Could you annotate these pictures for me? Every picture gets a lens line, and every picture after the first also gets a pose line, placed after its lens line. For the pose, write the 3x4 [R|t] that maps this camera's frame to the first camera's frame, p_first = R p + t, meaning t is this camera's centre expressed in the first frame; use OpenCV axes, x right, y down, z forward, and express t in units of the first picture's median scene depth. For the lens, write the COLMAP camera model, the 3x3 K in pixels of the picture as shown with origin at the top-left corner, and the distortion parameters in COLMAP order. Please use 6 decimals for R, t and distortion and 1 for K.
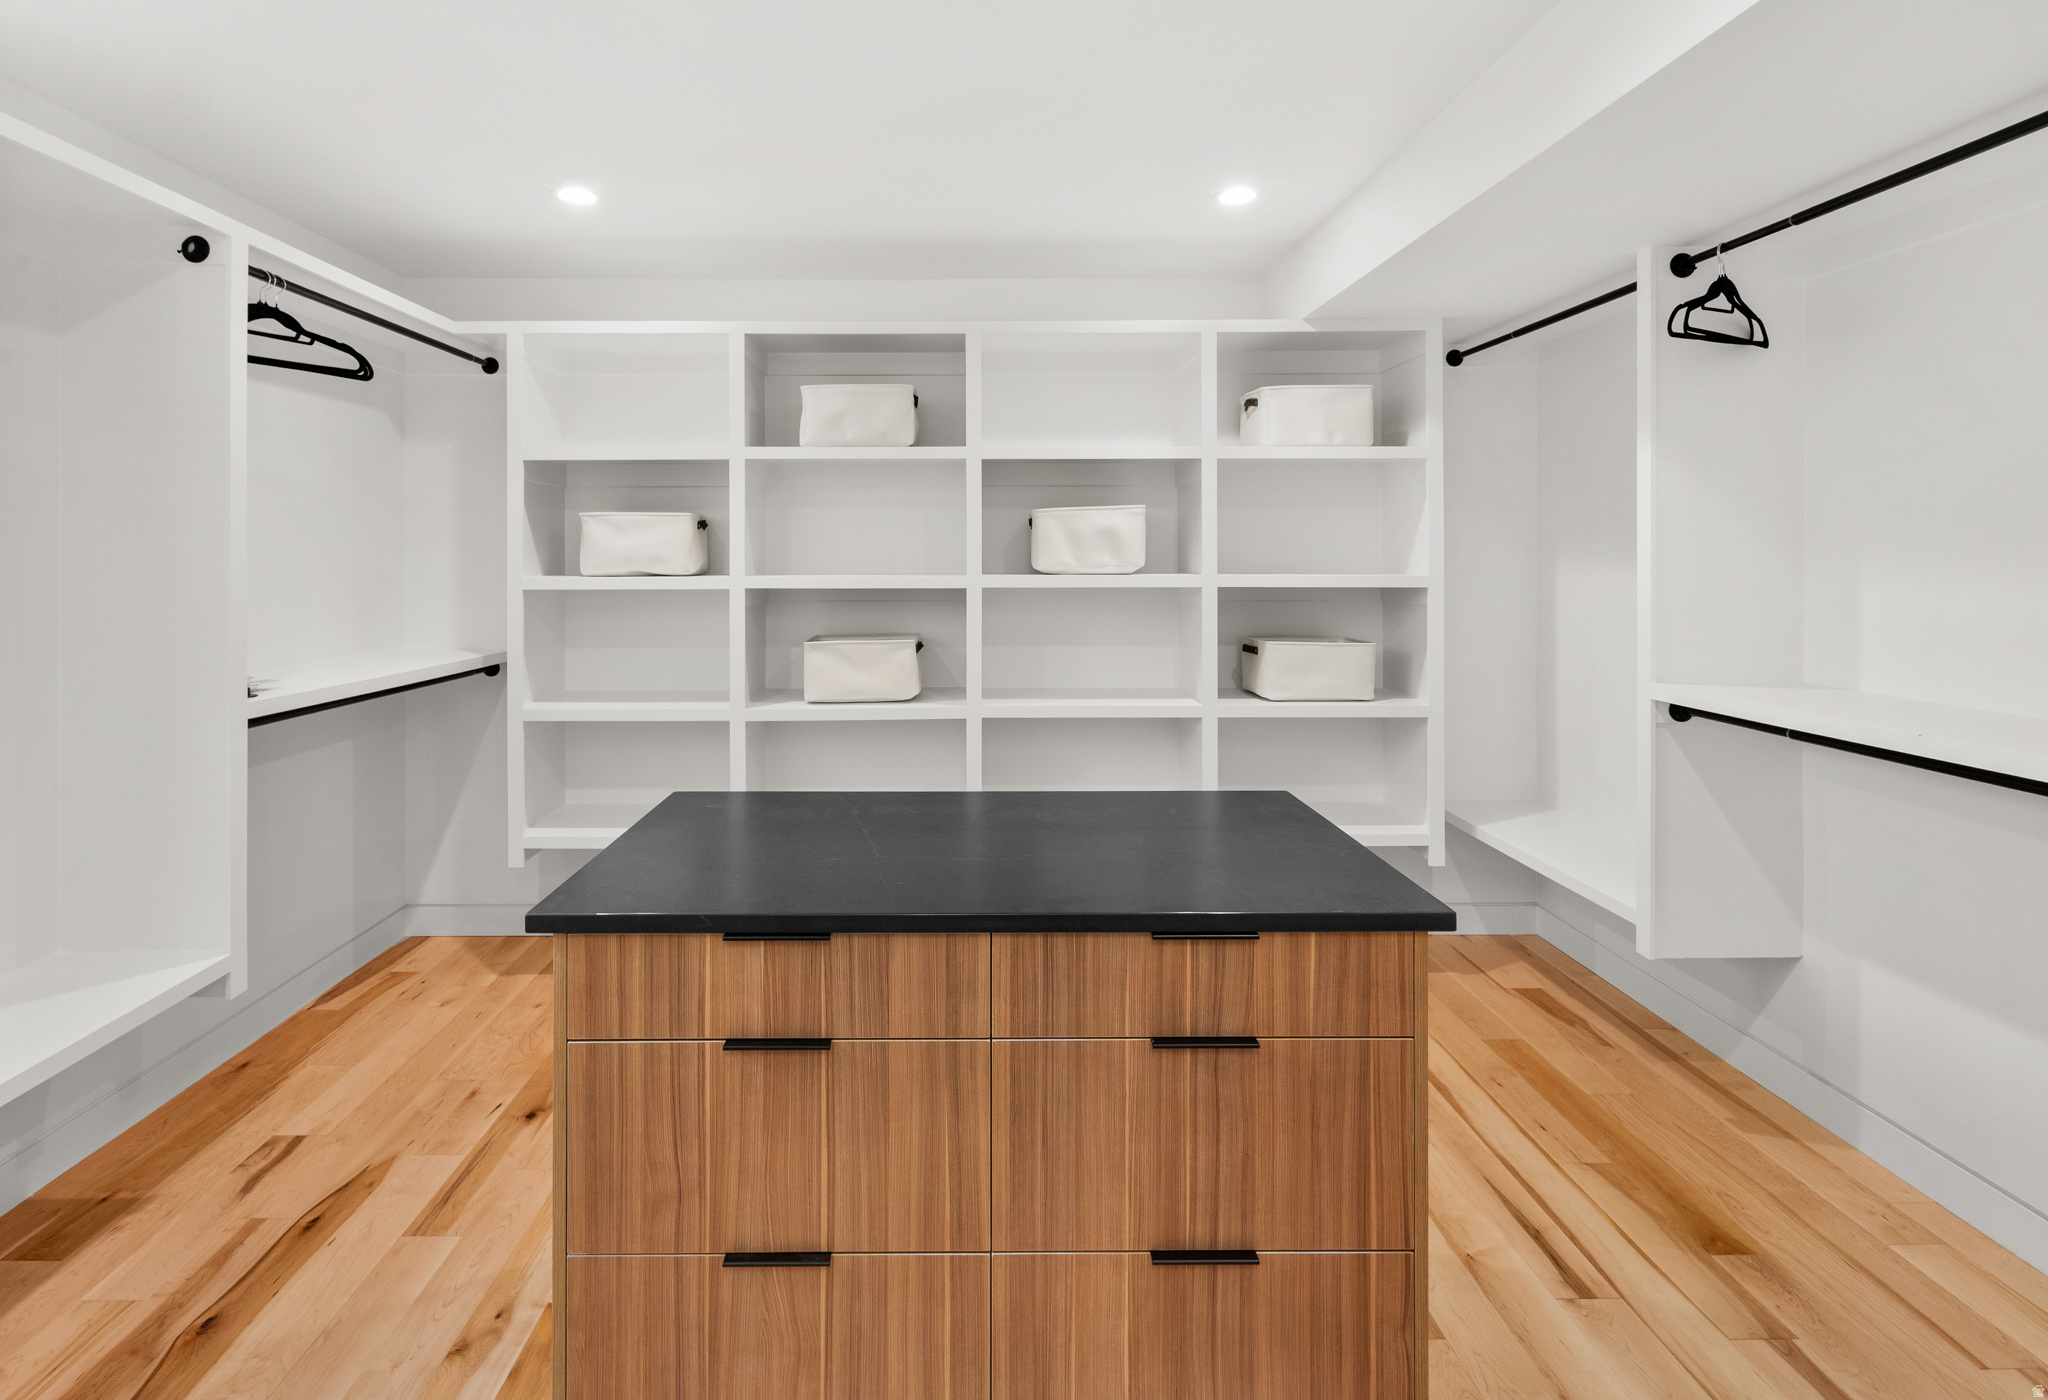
lens RADIAL K [[1648.4, 0, 1023.1], [0, 1648.4, 698.4], [0, 0, 1]] dist [-0.009824, -0.000784]
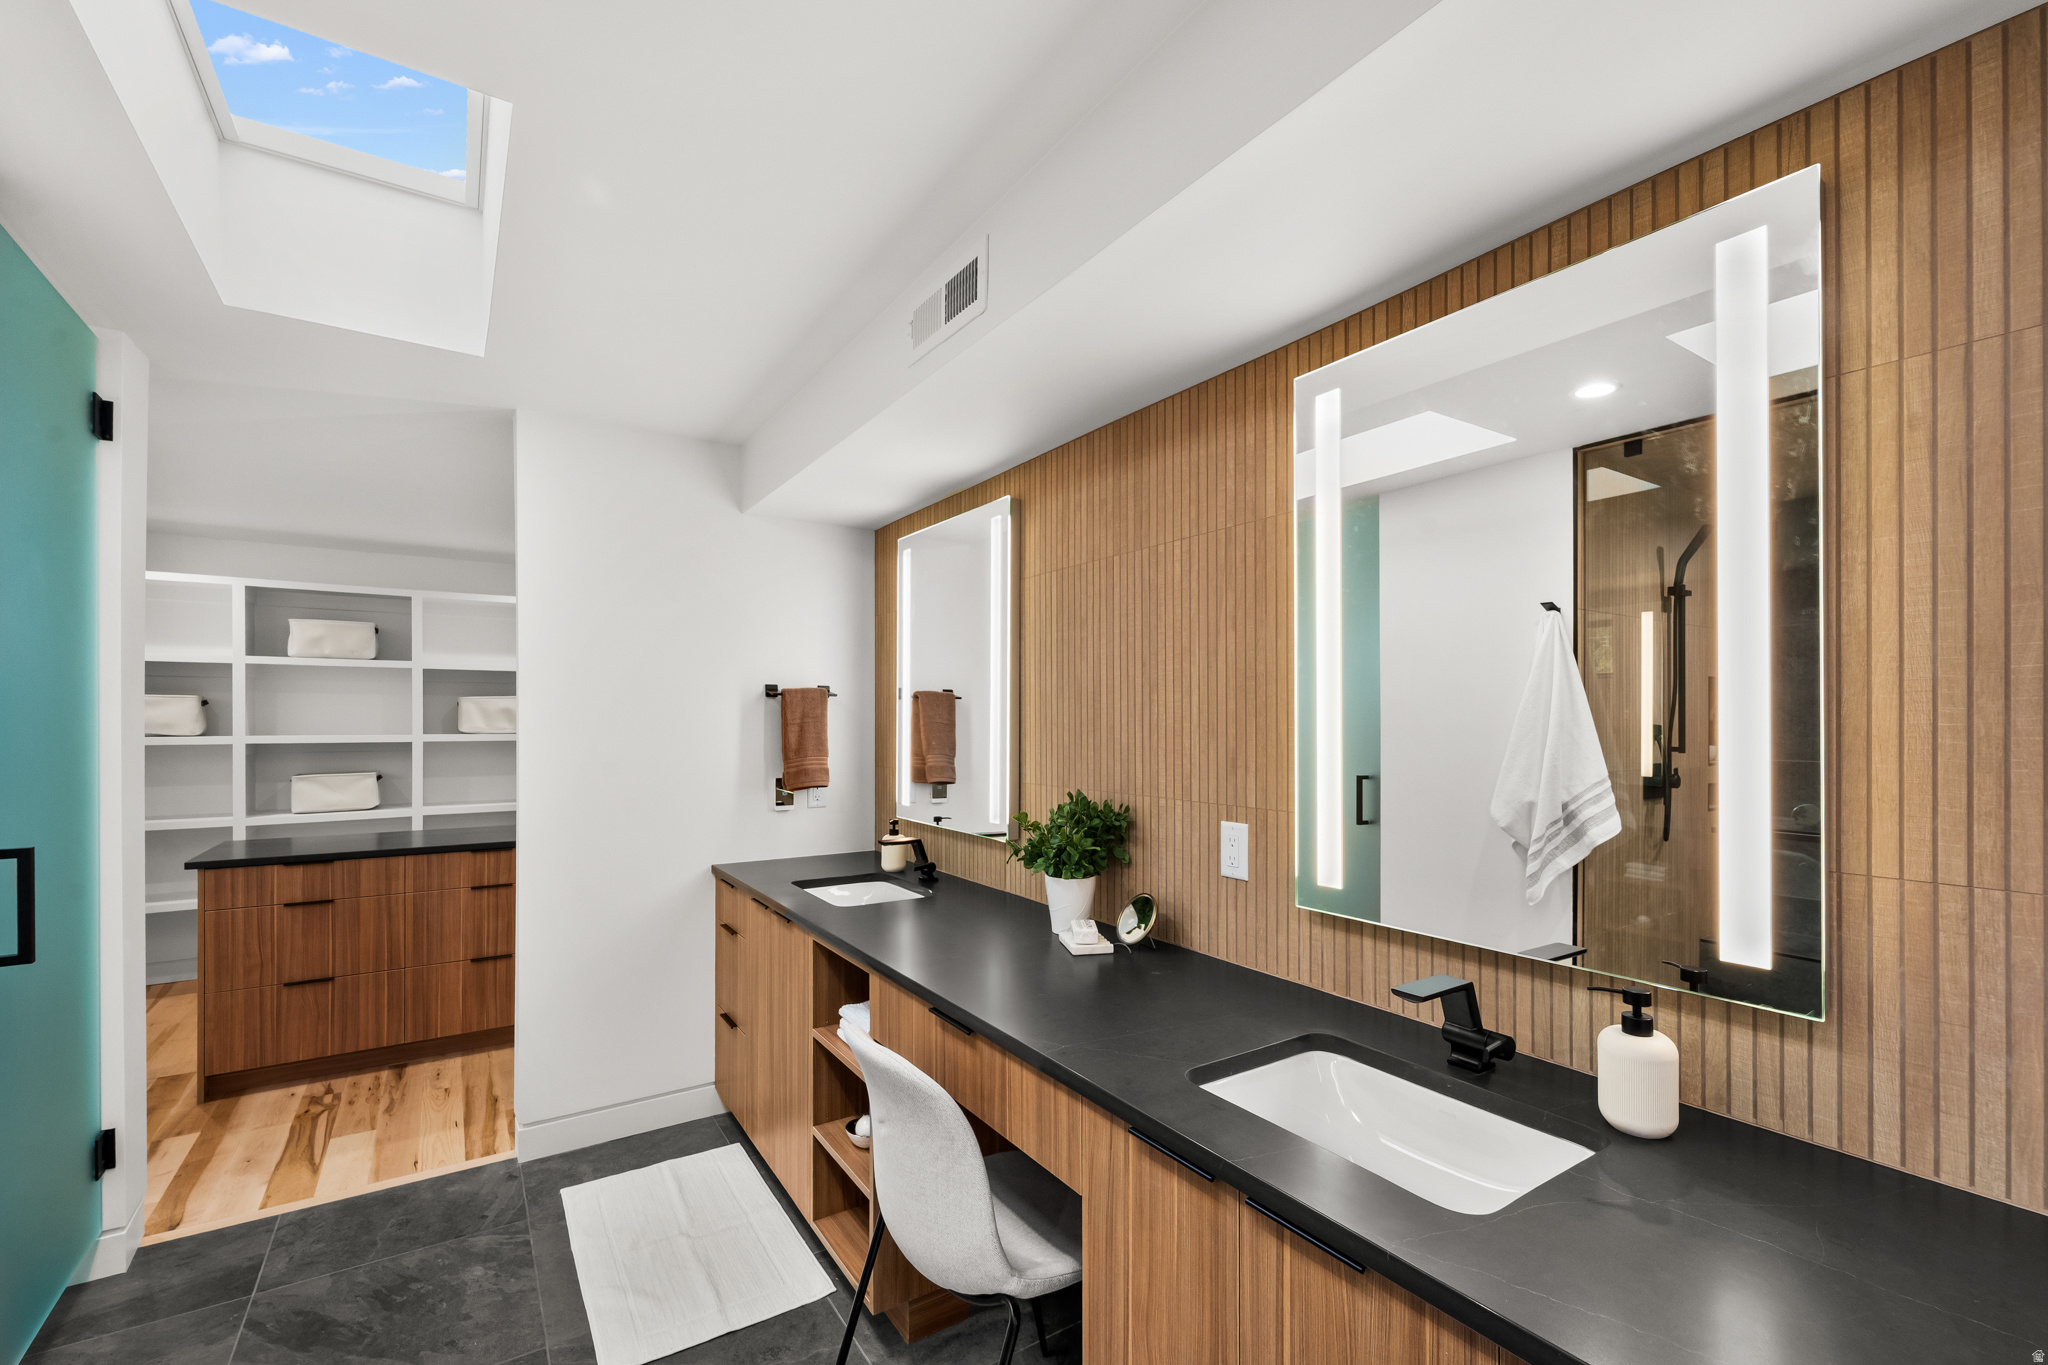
lens RADIAL K [[836.4, 0, 981.2], [0, 836.4, 734.9], [0, 0, 1]] dist [0.001657, -0.000358]
pose [[0.847057, -0.006907, 0.531458, 0.056619], [0.045592, 0.997174, -0.059706, 0.065612], [-0.529543, 0.074804, 0.844978, -0.757563]]
